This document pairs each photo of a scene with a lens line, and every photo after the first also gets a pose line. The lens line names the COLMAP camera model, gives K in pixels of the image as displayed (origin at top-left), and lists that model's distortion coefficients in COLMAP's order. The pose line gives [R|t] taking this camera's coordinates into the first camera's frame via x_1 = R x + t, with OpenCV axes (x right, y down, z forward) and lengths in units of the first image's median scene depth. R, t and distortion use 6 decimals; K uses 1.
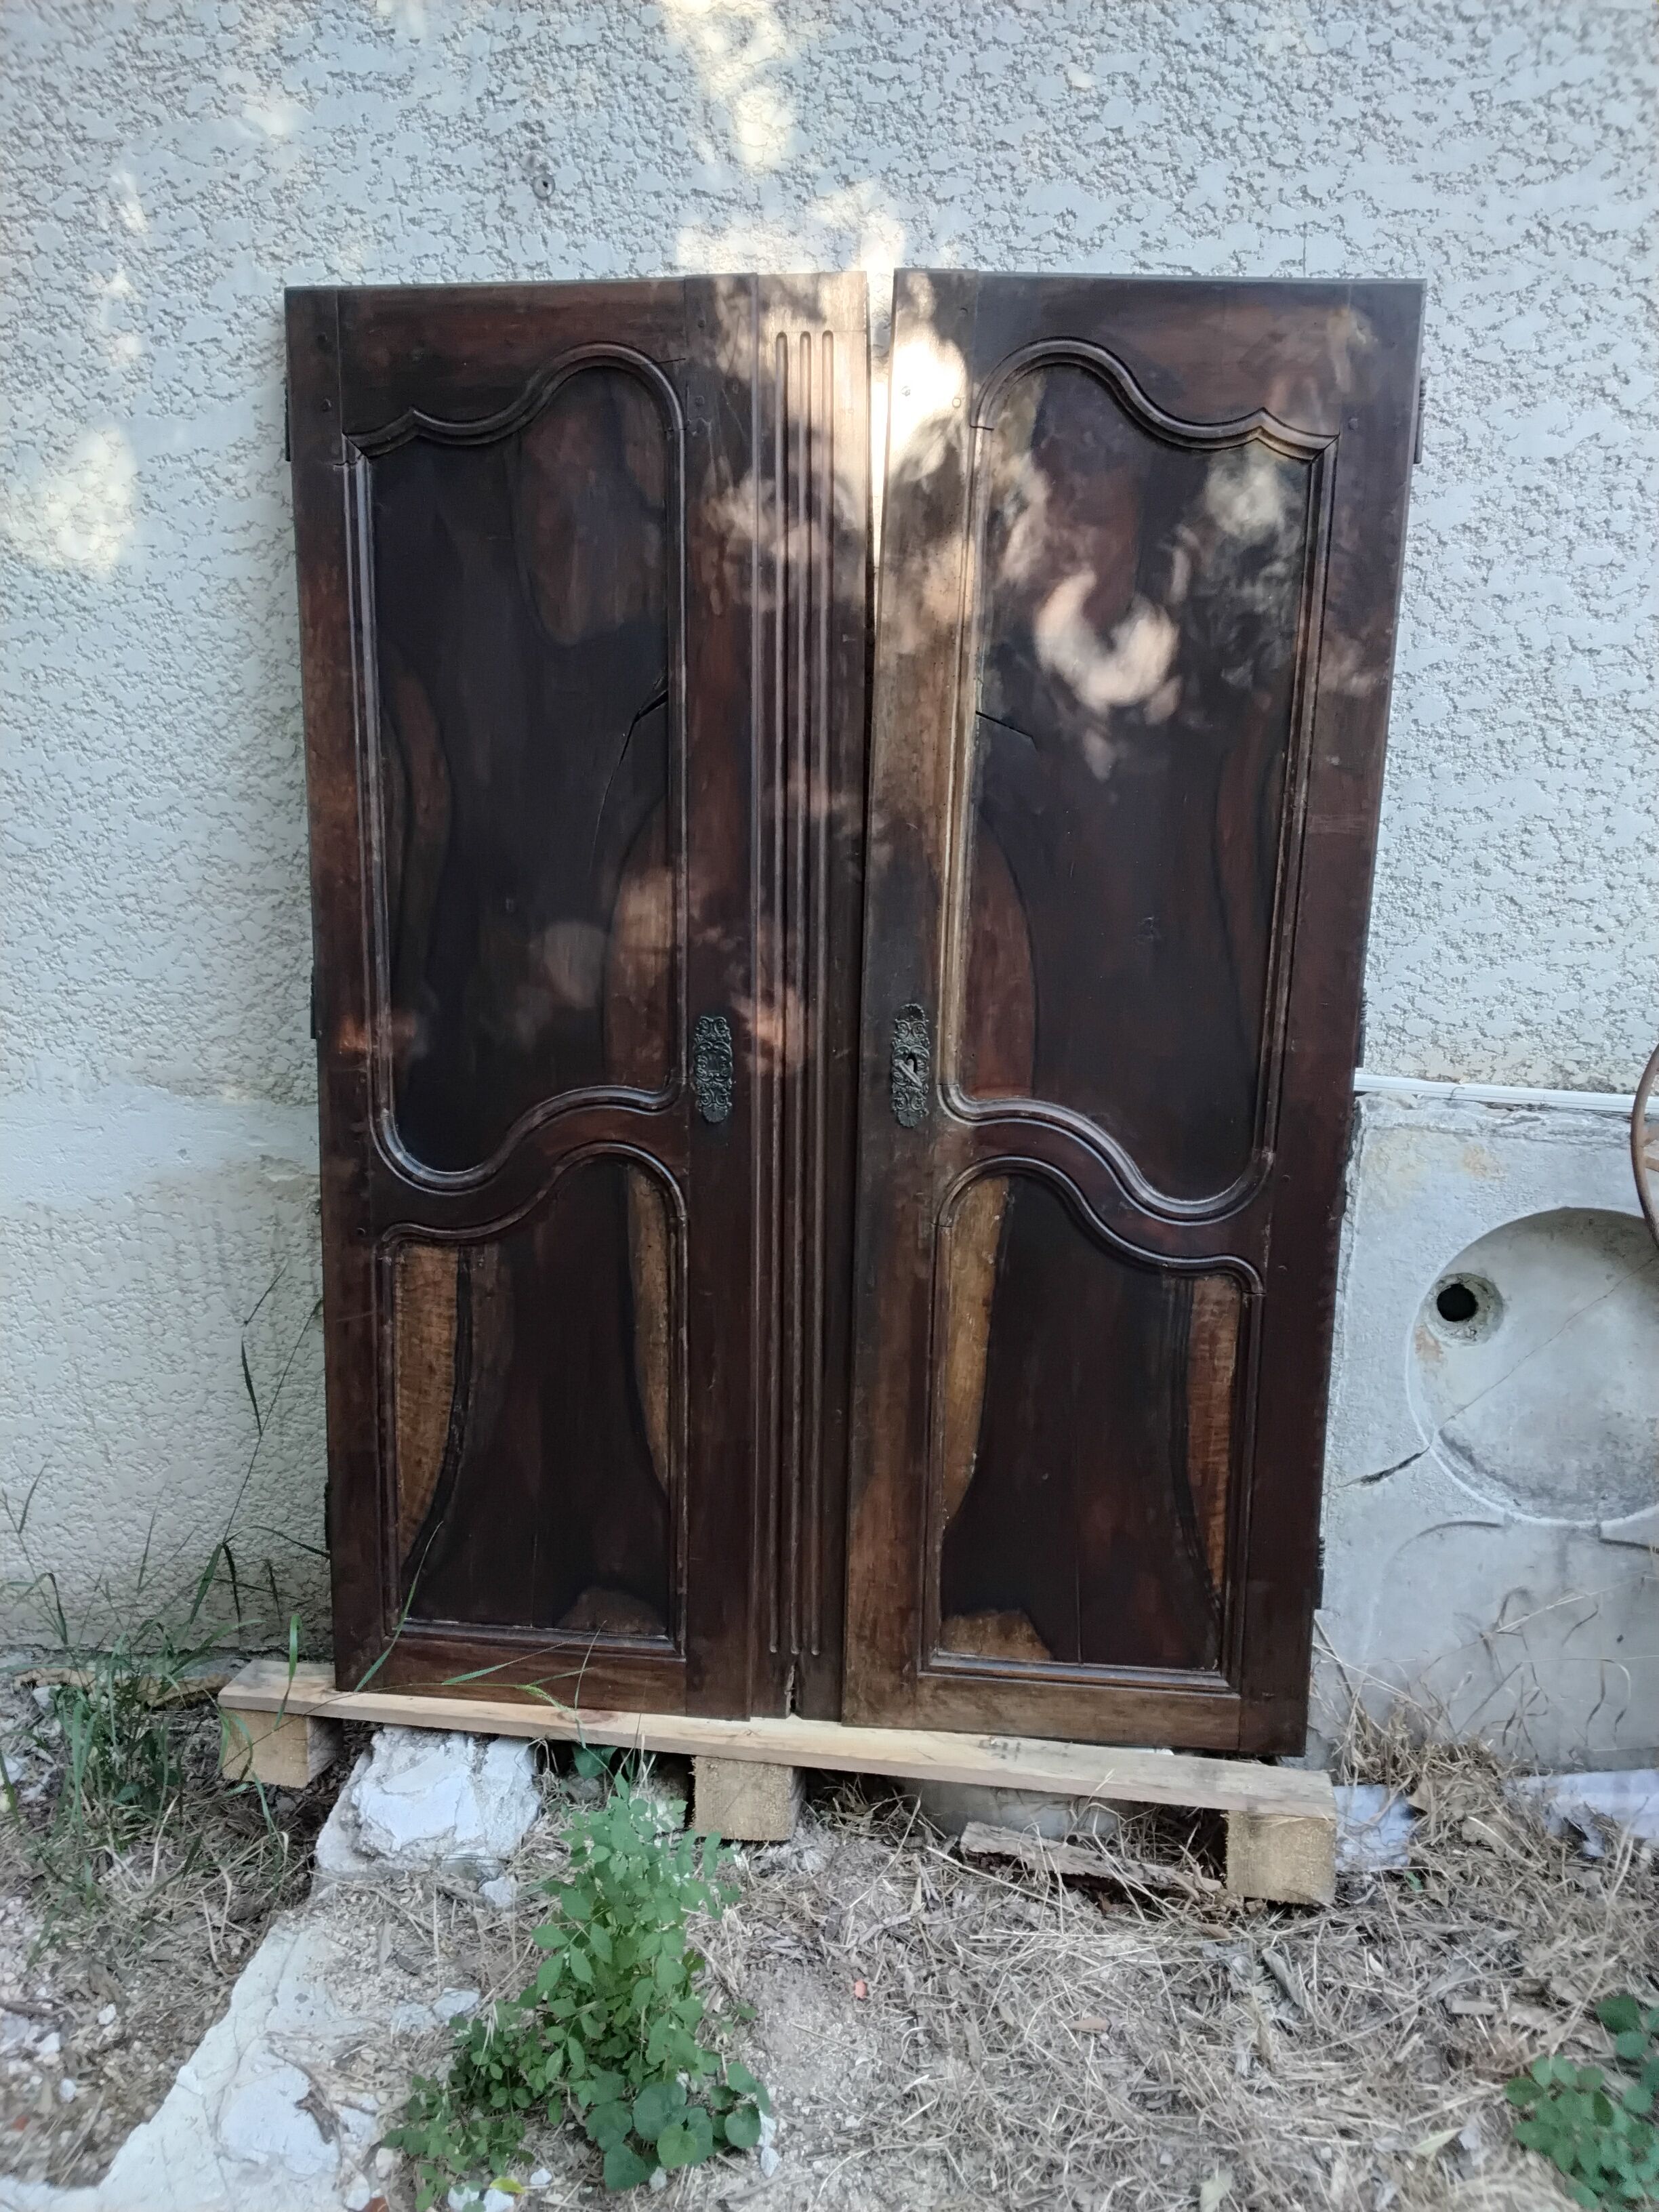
lens RADIAL K [[1755.9, 0, 829.7], [0, 1755.9, 1096.7], [0, 0, 1]] dist [0.108860, -0.171569]
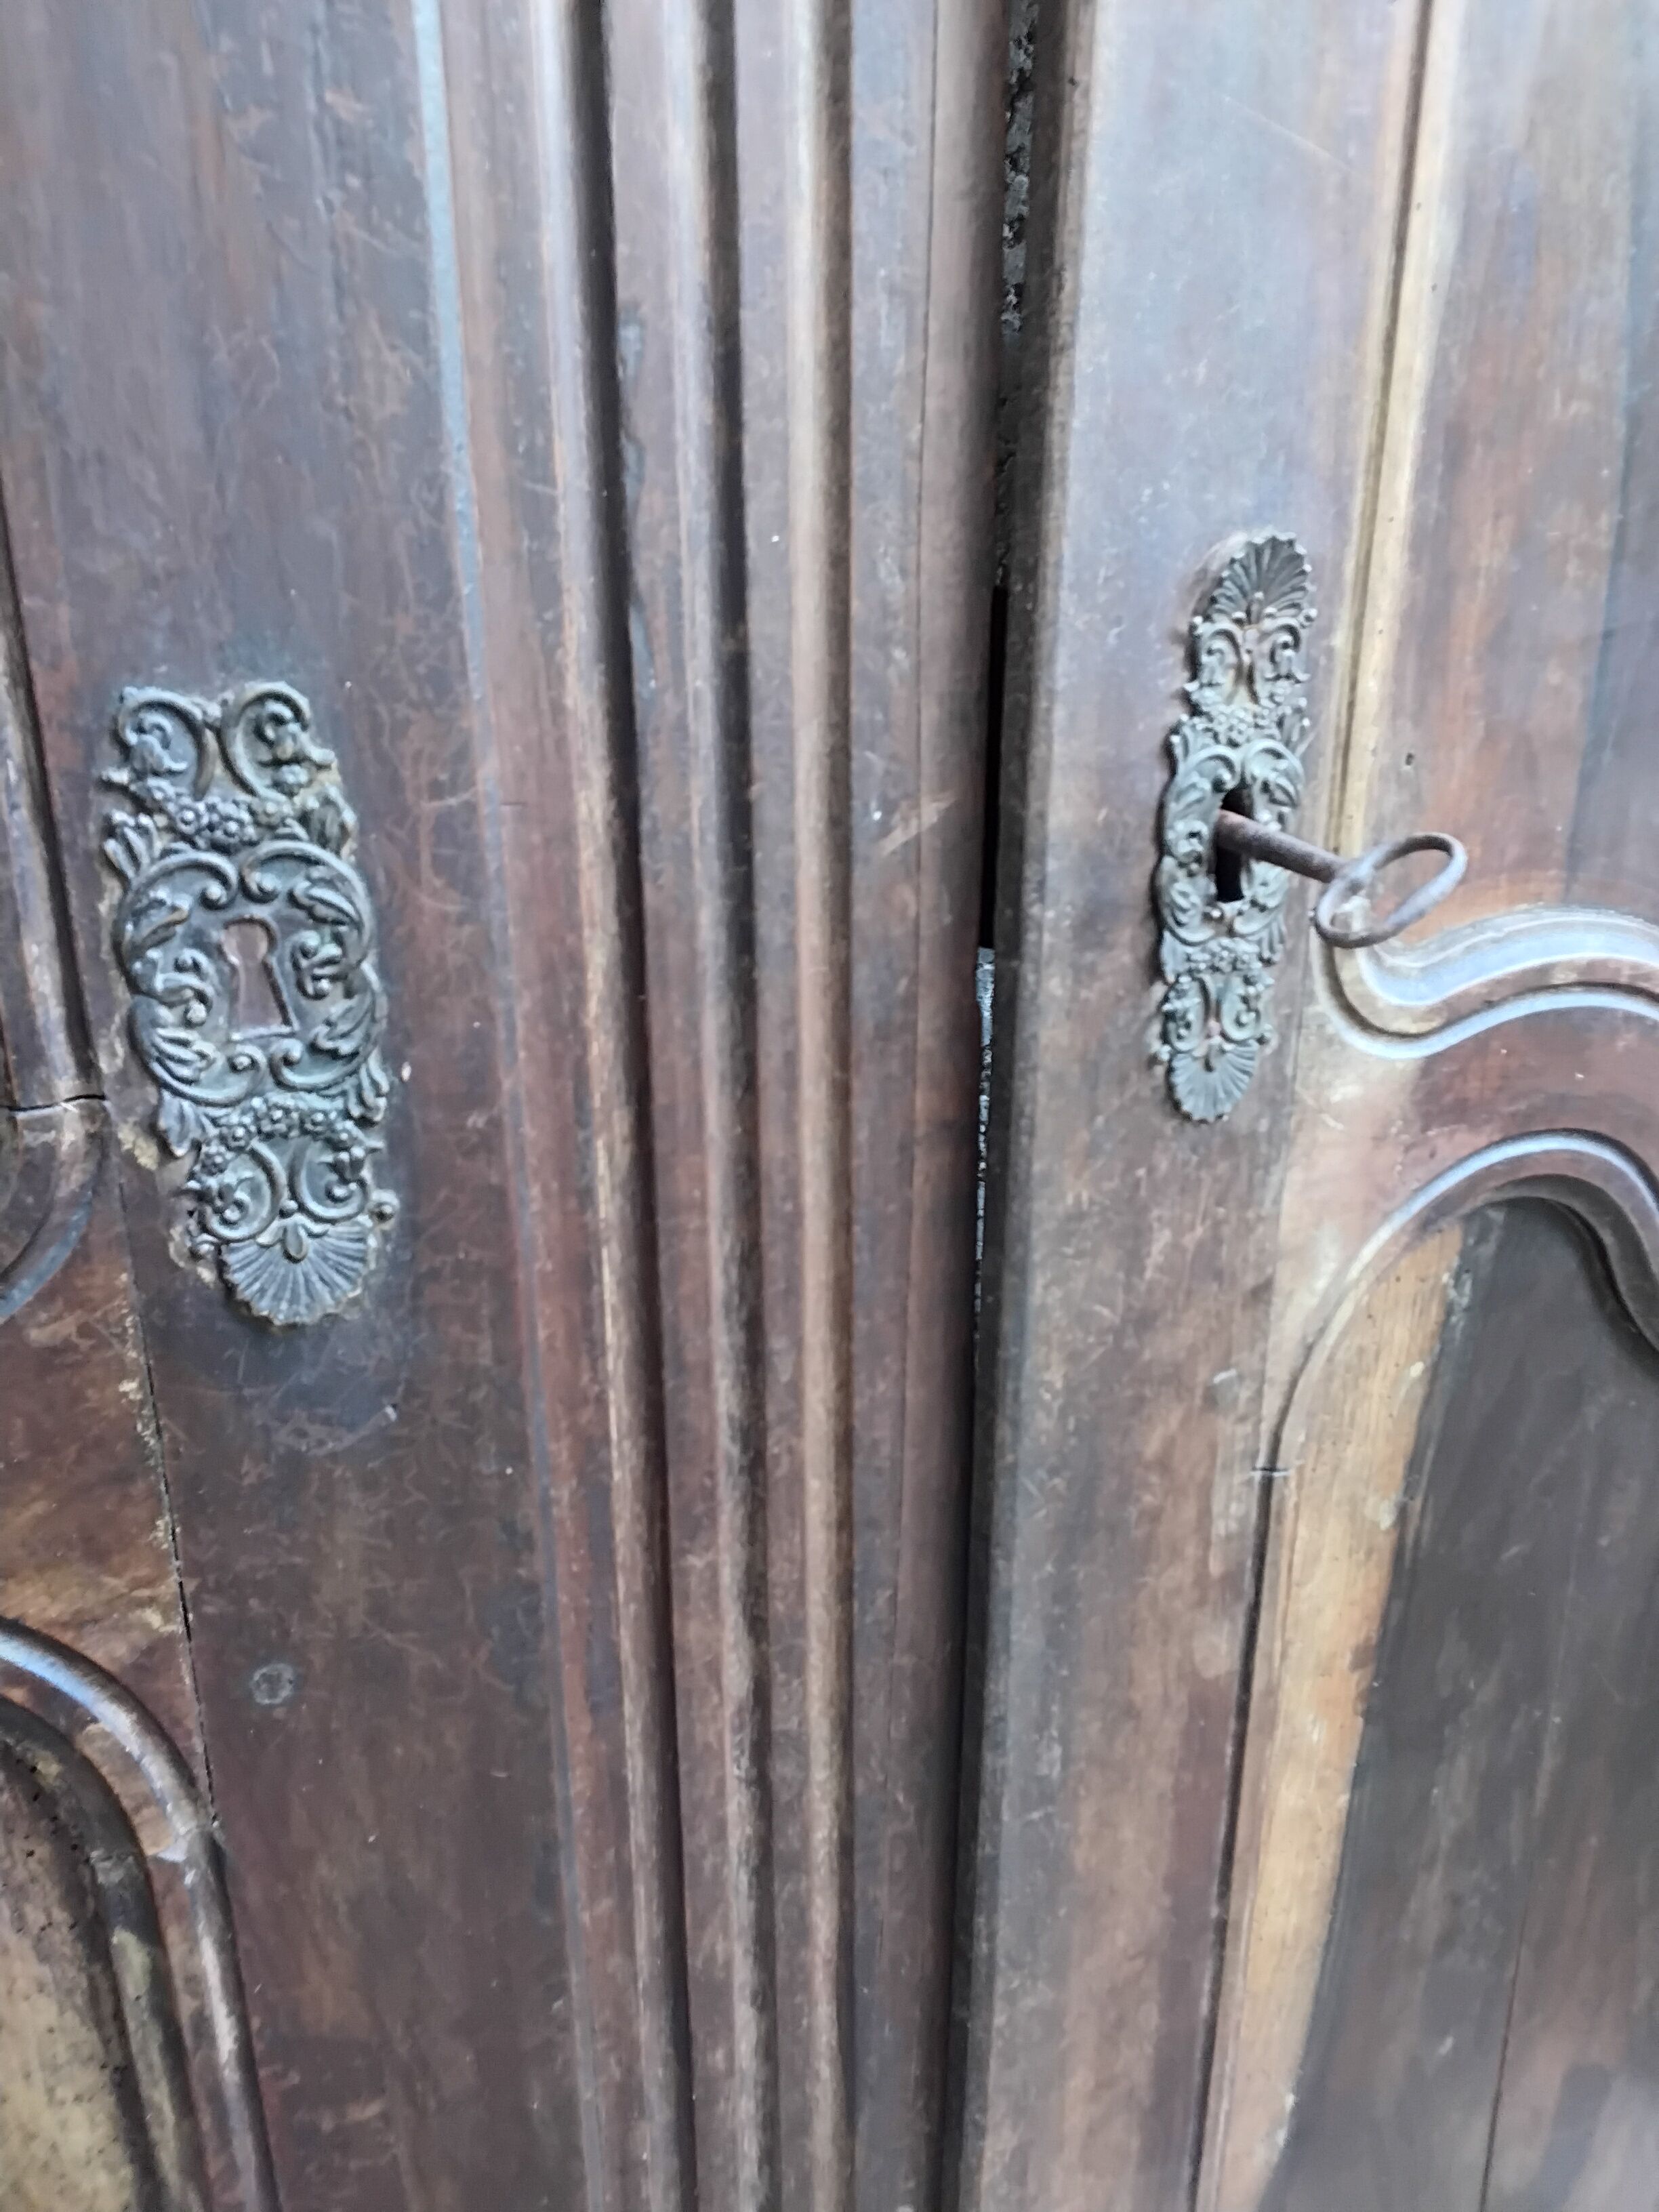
lens RADIAL K [[1755.9, 0, 829.7], [0, 1755.9, 1096.7], [0, 0, 1]] dist [0.108860, -0.171569]
pose [[0.826092, -0.207785, 0.523830, -0.109122], [0.104058, 0.969801, 0.220584, -0.039042], [-0.553845, -0.127714, 0.822767, 0.830979]]
